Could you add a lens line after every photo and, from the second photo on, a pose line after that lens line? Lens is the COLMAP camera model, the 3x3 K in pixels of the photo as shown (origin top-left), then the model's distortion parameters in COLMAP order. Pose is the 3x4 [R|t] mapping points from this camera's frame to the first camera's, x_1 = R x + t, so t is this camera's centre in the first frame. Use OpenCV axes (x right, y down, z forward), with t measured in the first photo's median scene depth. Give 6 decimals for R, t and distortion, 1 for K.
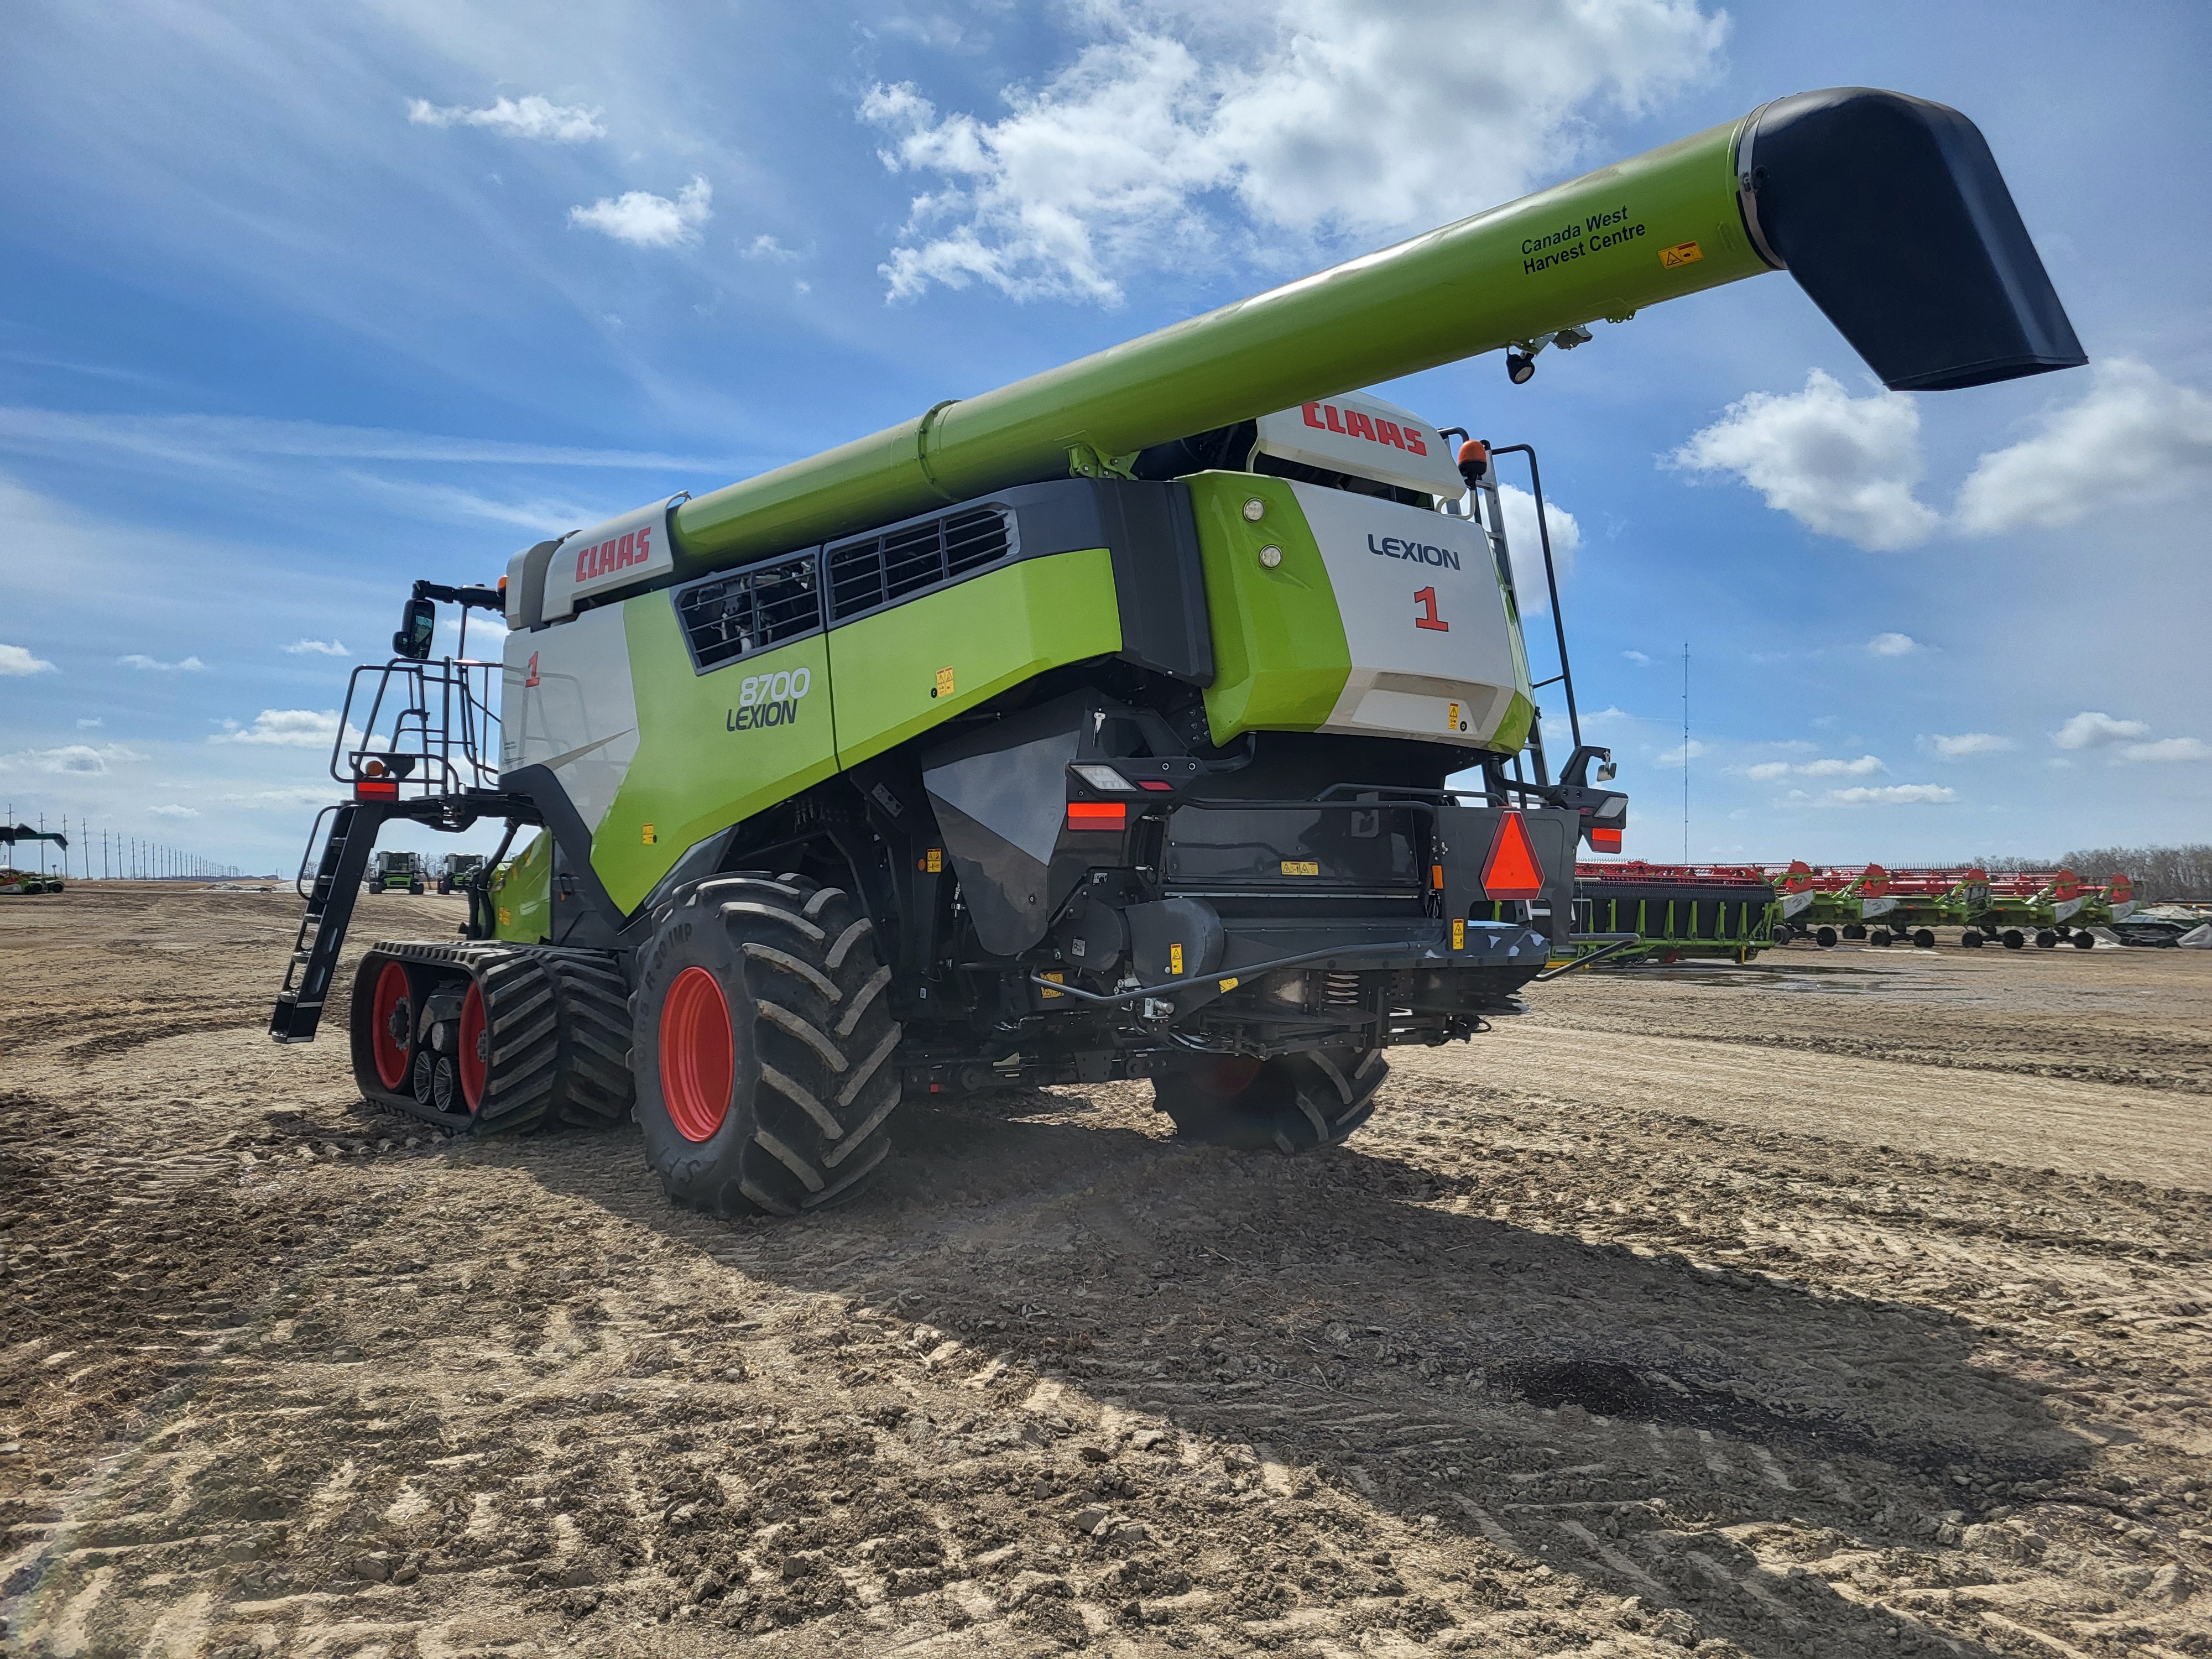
lens RADIAL K [[1639.9, 0, 1106.0], [0, 1639.9, 829.5], [0, 0, 1]] dist [0.072492, -0.081436]
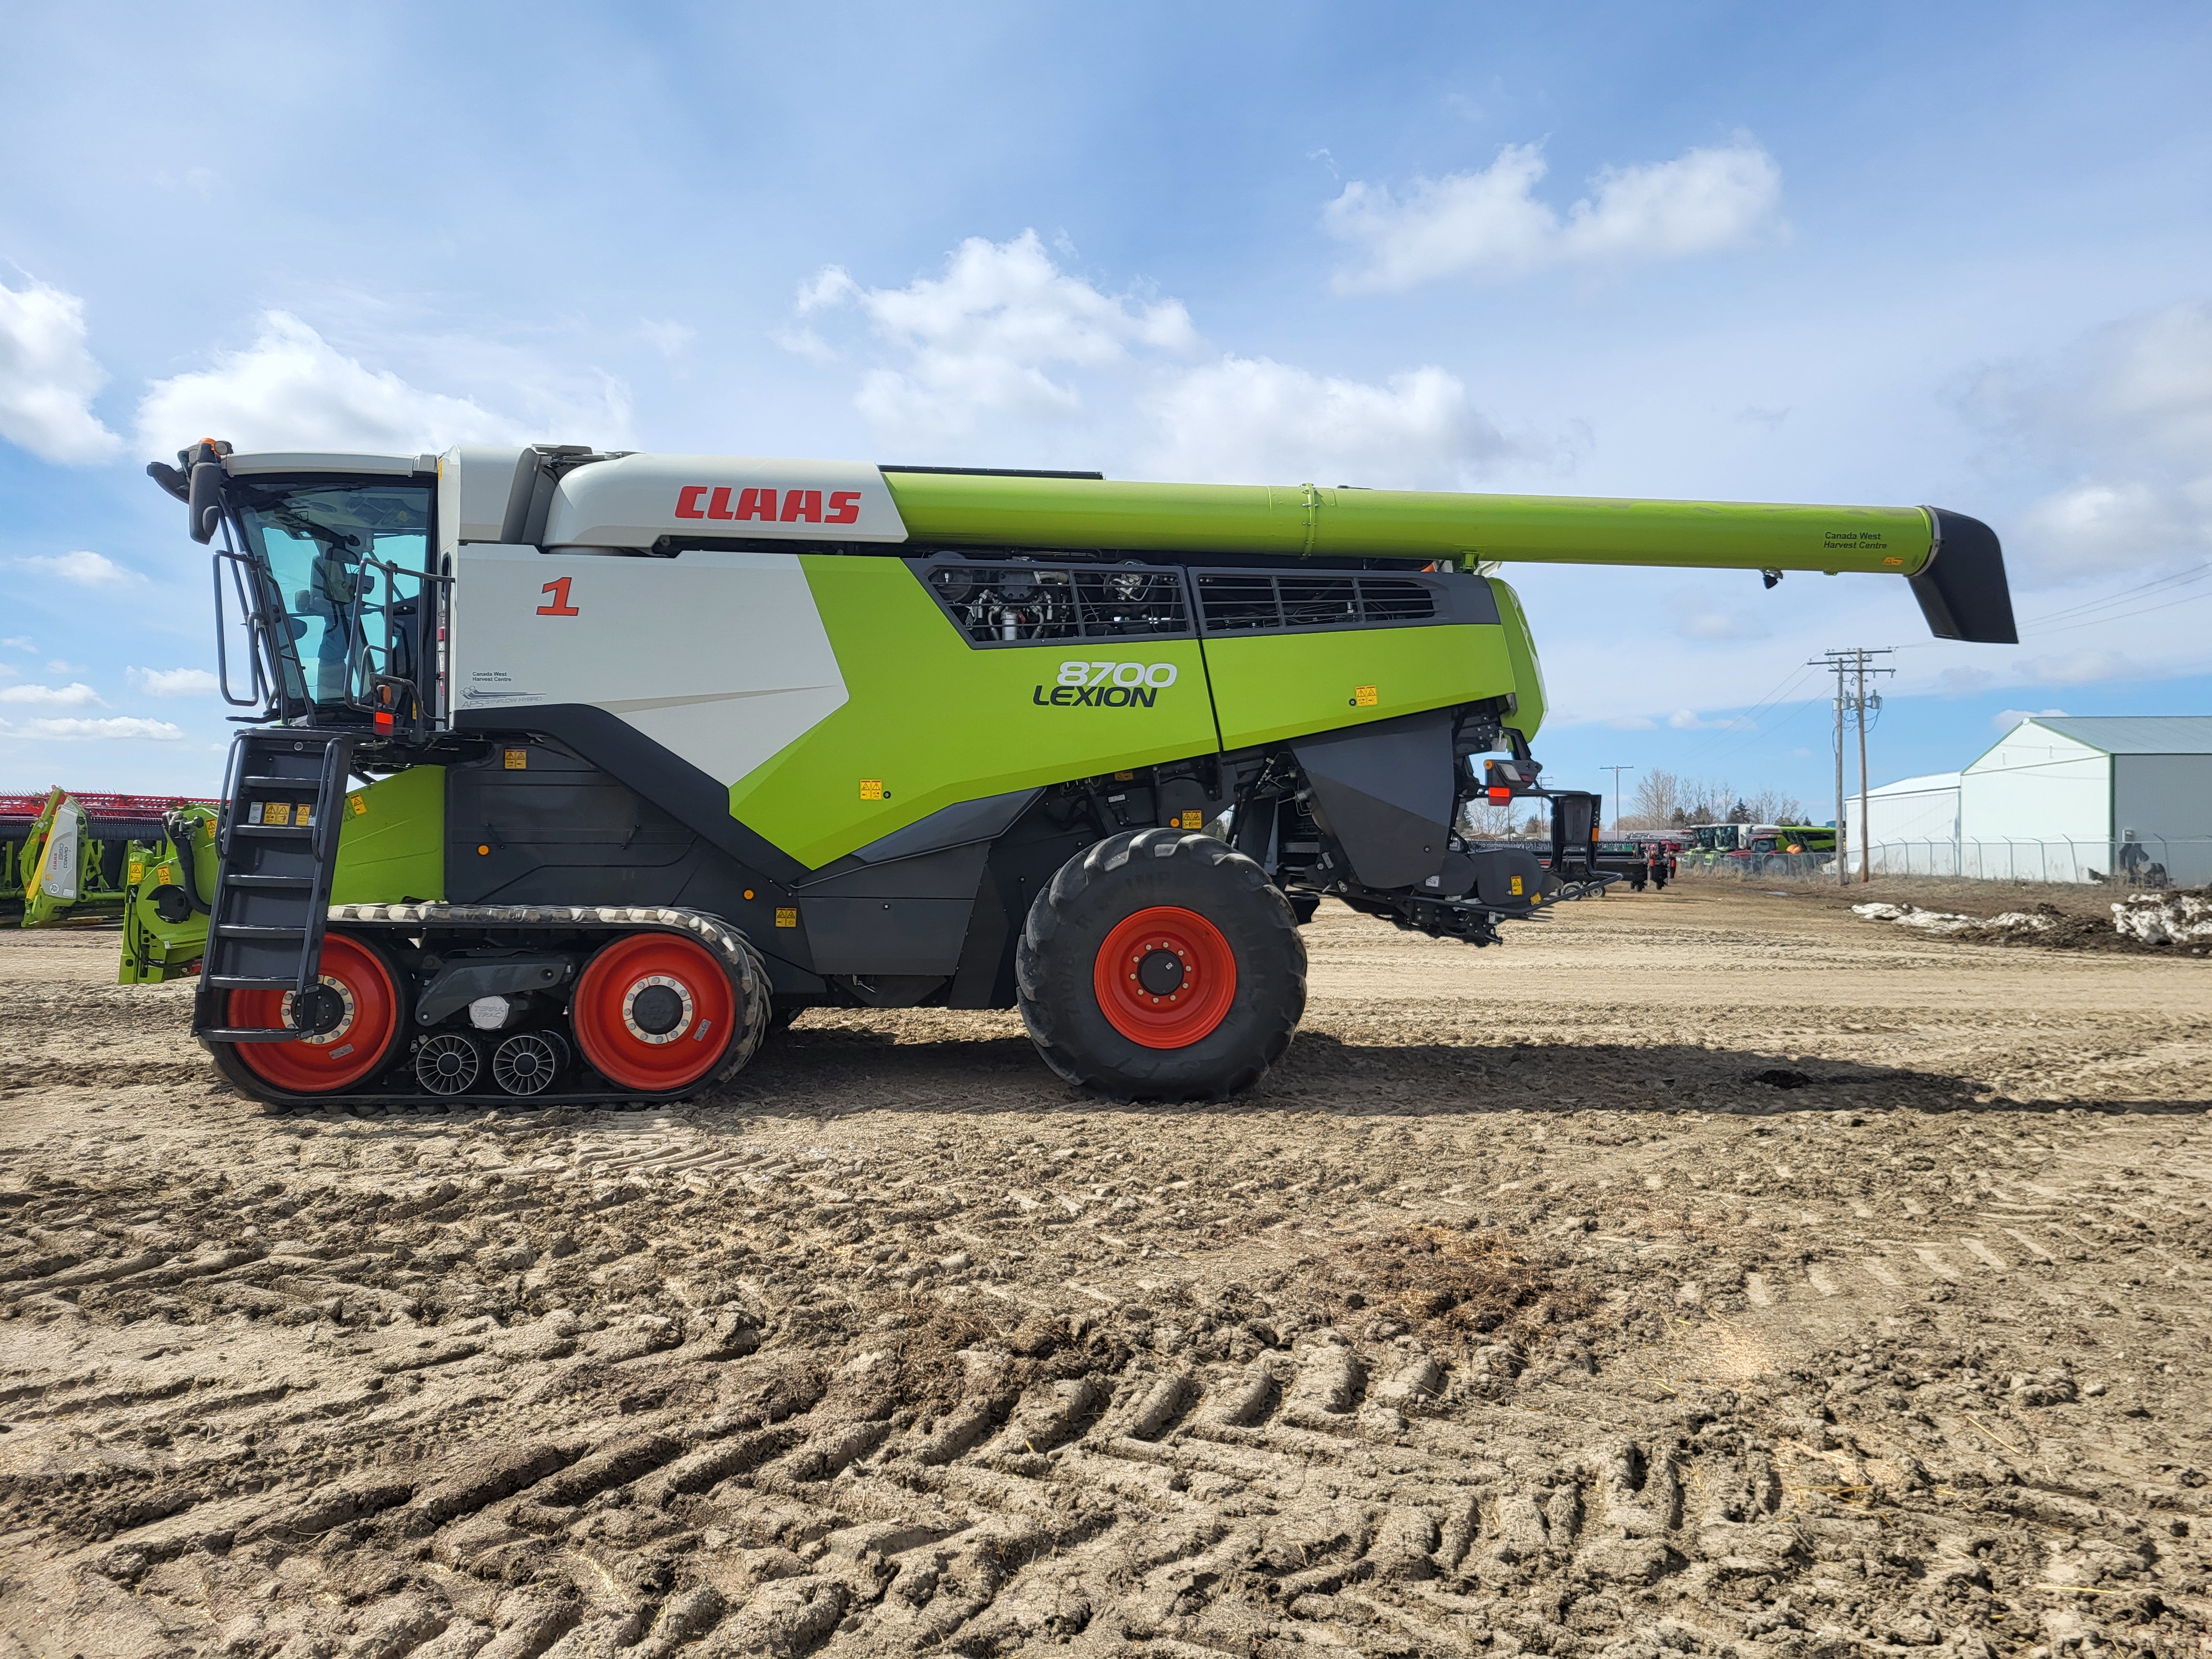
lens RADIAL K [[1639.9, 0, 1106.0], [0, 1639.9, 829.5], [0, 0, 1]] dist [0.072492, -0.081436]
pose [[0.580896, 0.004717, 0.813964, -1.151958], [-0.029843, 0.999434, 0.015506, 0.008228], [-0.813430, -0.033298, 0.580708, 0.299414]]
